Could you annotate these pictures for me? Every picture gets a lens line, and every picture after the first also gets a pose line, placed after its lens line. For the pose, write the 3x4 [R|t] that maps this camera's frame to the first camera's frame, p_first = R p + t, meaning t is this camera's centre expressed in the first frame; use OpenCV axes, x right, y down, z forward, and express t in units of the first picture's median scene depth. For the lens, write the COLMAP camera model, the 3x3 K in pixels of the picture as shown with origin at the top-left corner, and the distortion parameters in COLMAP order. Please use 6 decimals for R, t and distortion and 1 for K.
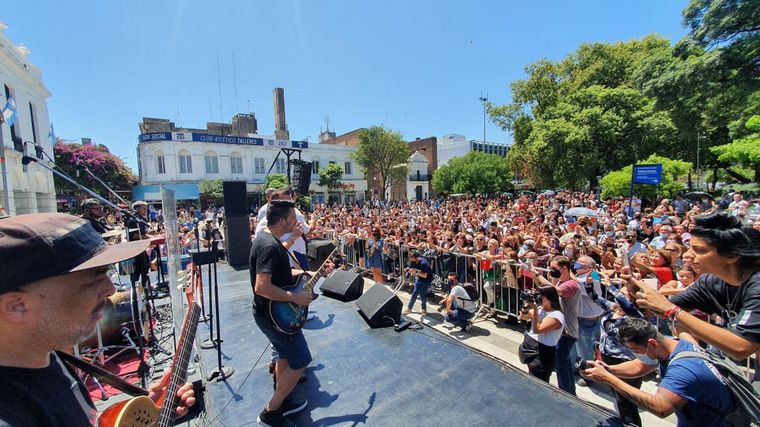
lens RADIAL K [[302.6, 0, 380.0], [0, 302.6, 213.5], [0, 0, 1]] dist [0.011292, -0.000384]
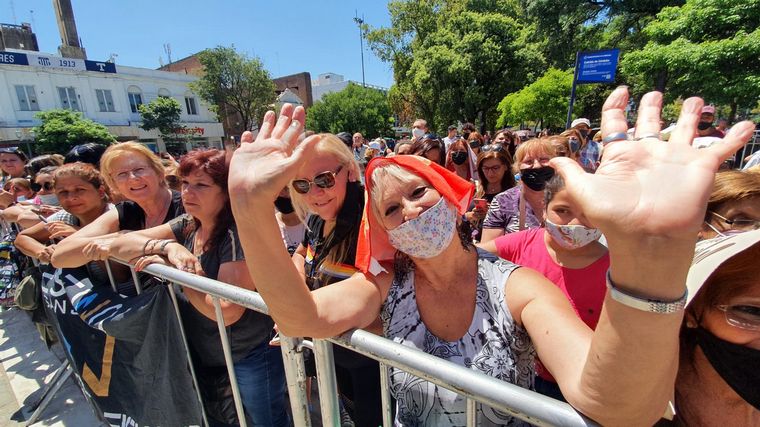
lens RADIAL K [[301.9, 0, 380.4], [0, 301.9, 214.9], [0, 0, 1]] dist [0.013915, -0.017560]
pose [[0.930773, -0.101108, 0.351337, 0.063025], [0.044867, 0.985324, 0.164695, 0.018410], [-0.362833, -0.137531, 0.921649, 0.175974]]
